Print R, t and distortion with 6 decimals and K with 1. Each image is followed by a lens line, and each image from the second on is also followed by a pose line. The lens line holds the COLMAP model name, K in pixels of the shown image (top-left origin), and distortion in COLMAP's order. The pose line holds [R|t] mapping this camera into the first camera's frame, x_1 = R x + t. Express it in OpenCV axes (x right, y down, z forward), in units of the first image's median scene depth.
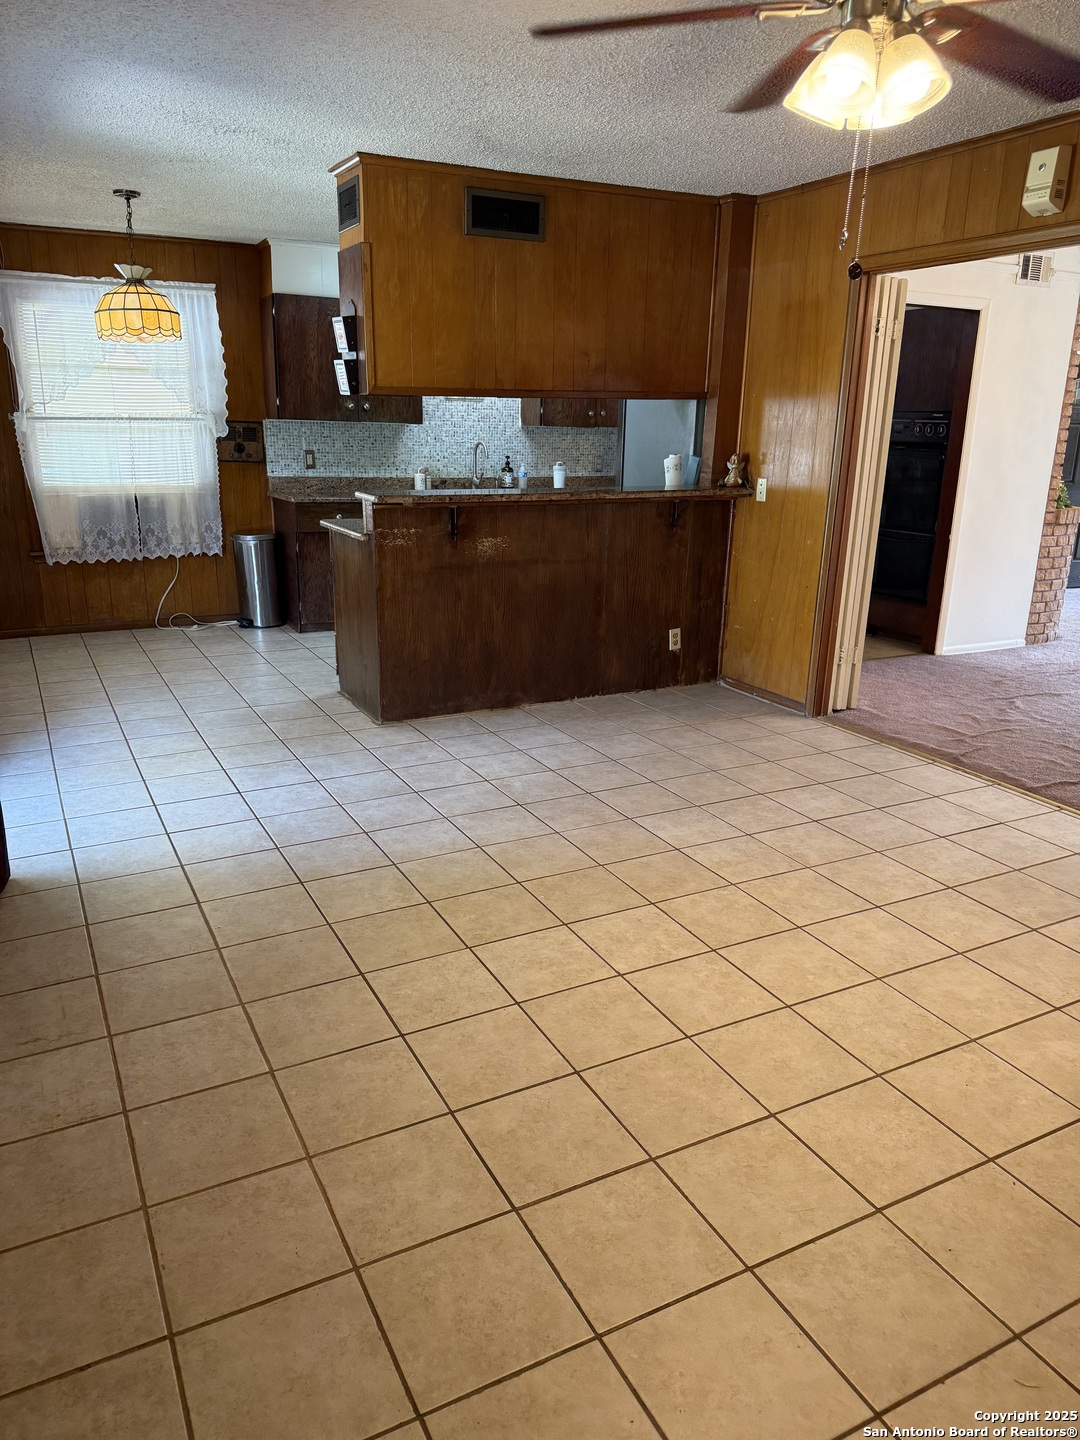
lens RADIAL K [[1013.2, 0, 539.7], [0, 1013.2, 723.4], [0, 0, 1]] dist [0.147933, -0.275337]
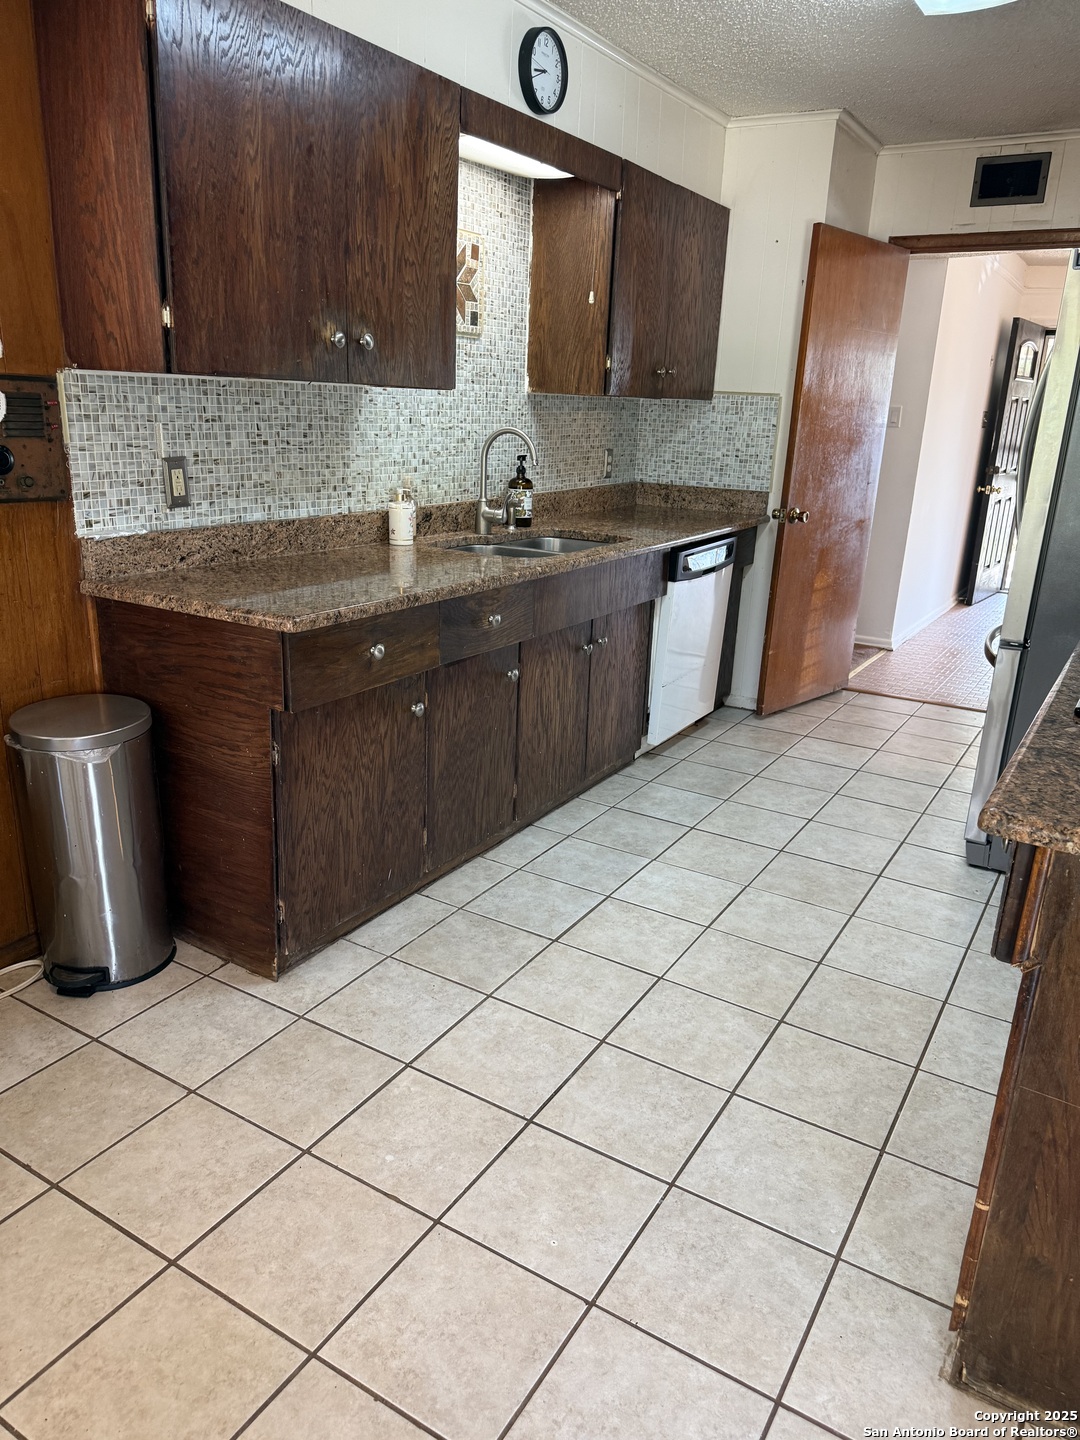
lens RADIAL K [[1021.3, 0, 551.6], [0, 1021.3, 726.5], [0, 0, 1]] dist [0.149869, -0.243070]
pose [[0.853770, -0.145023, 0.500045, -0.306473], [0.124224, 0.989427, 0.074855, -0.181865], [-0.505614, -0.001792, 0.862758, 0.612407]]
